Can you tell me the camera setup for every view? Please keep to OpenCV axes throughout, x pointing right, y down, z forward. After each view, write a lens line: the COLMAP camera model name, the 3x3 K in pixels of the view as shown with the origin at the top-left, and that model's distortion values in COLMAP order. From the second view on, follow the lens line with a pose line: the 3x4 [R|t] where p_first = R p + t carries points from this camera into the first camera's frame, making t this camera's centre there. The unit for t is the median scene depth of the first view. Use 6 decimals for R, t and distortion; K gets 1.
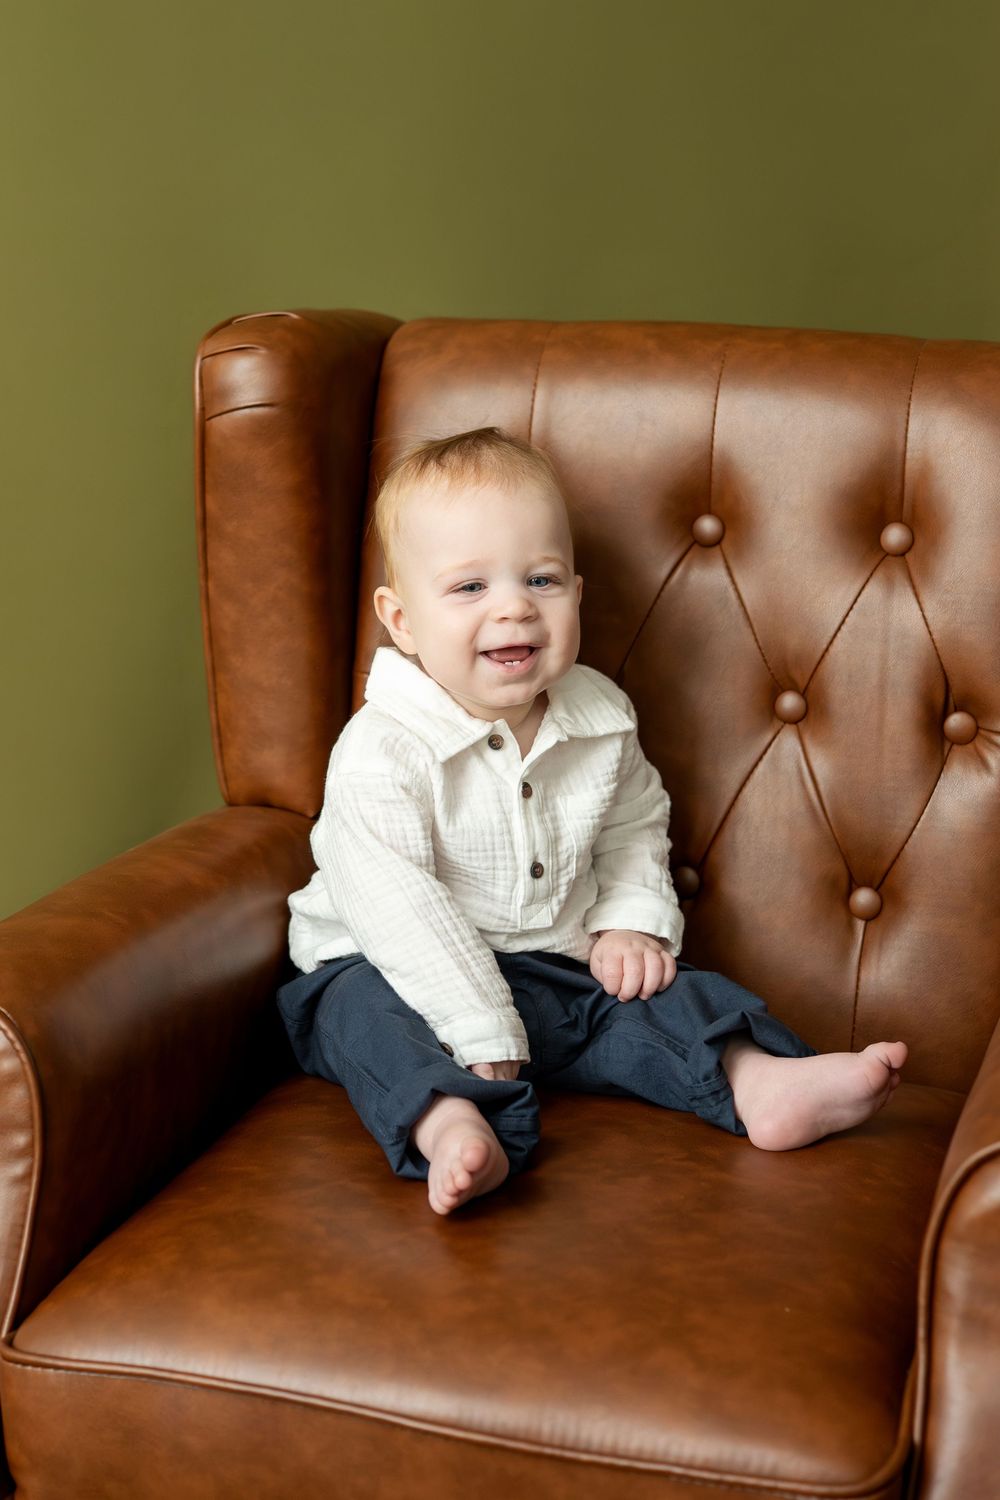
lens RADIAL K [[2842.8, 0, 527.4], [0, 2842.8, 585.7], [0, 0, 1]] dist [-0.062603, 0.382558]
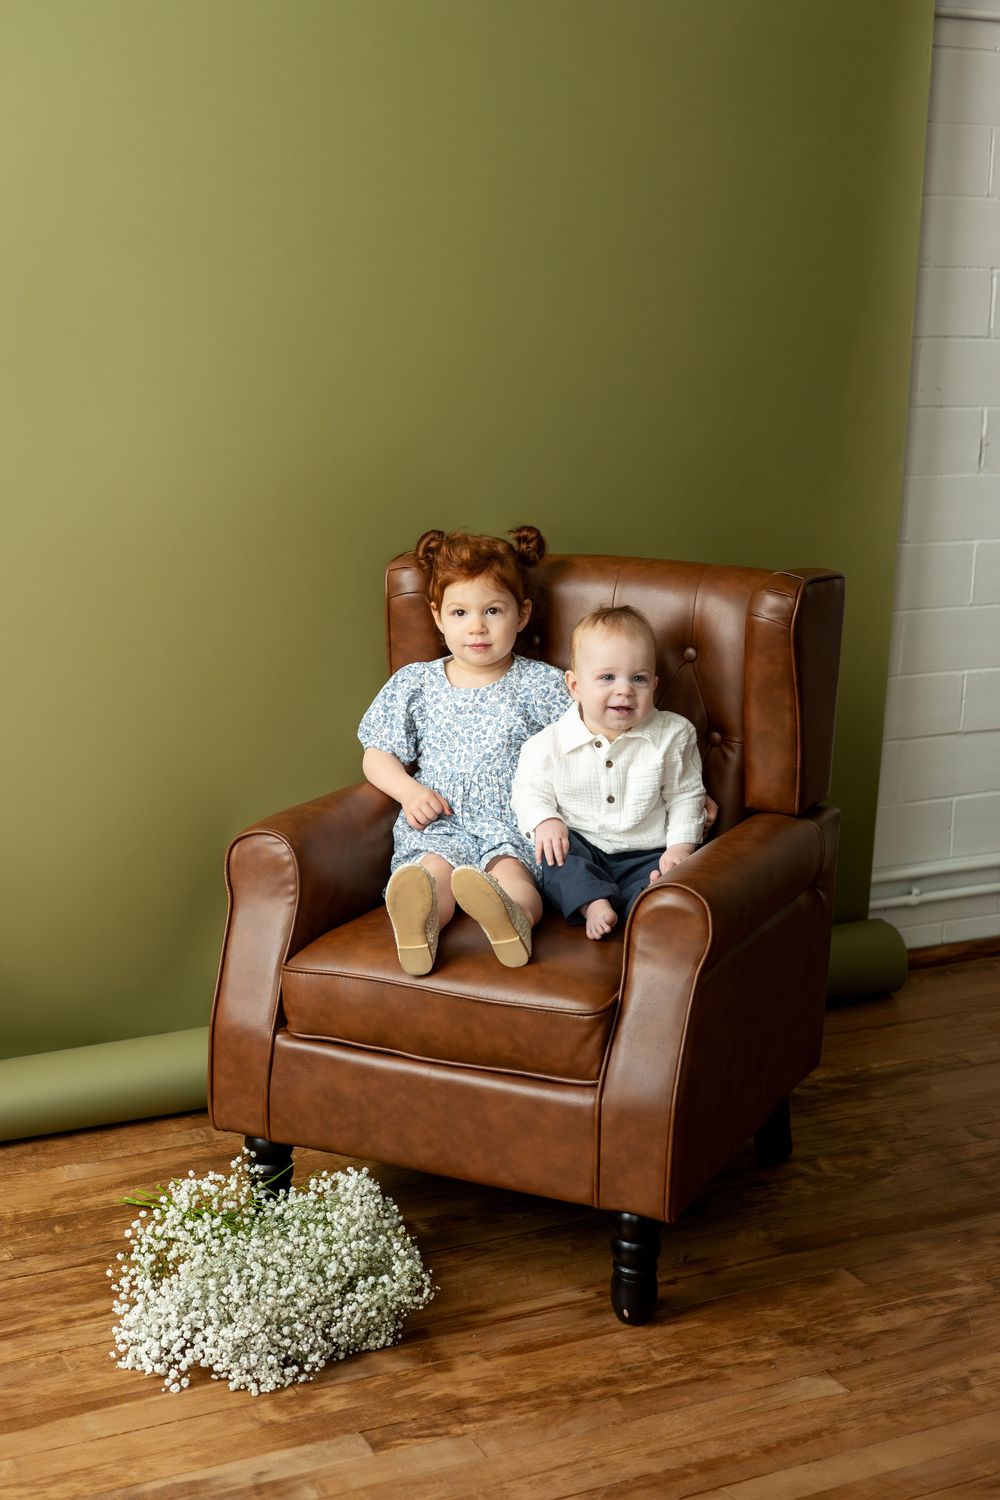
lens RADIAL K [[2229.0, 0, 495.4], [0, 2229.0, 783.6], [0, 0, 1]] dist [0.012057, 0.043047]
pose [[0.989313, 0.021554, -0.144204, 0.233655], [-0.016778, 0.999272, 0.034257, 0.027343], [0.144837, -0.031471, 0.988955, -0.762862]]
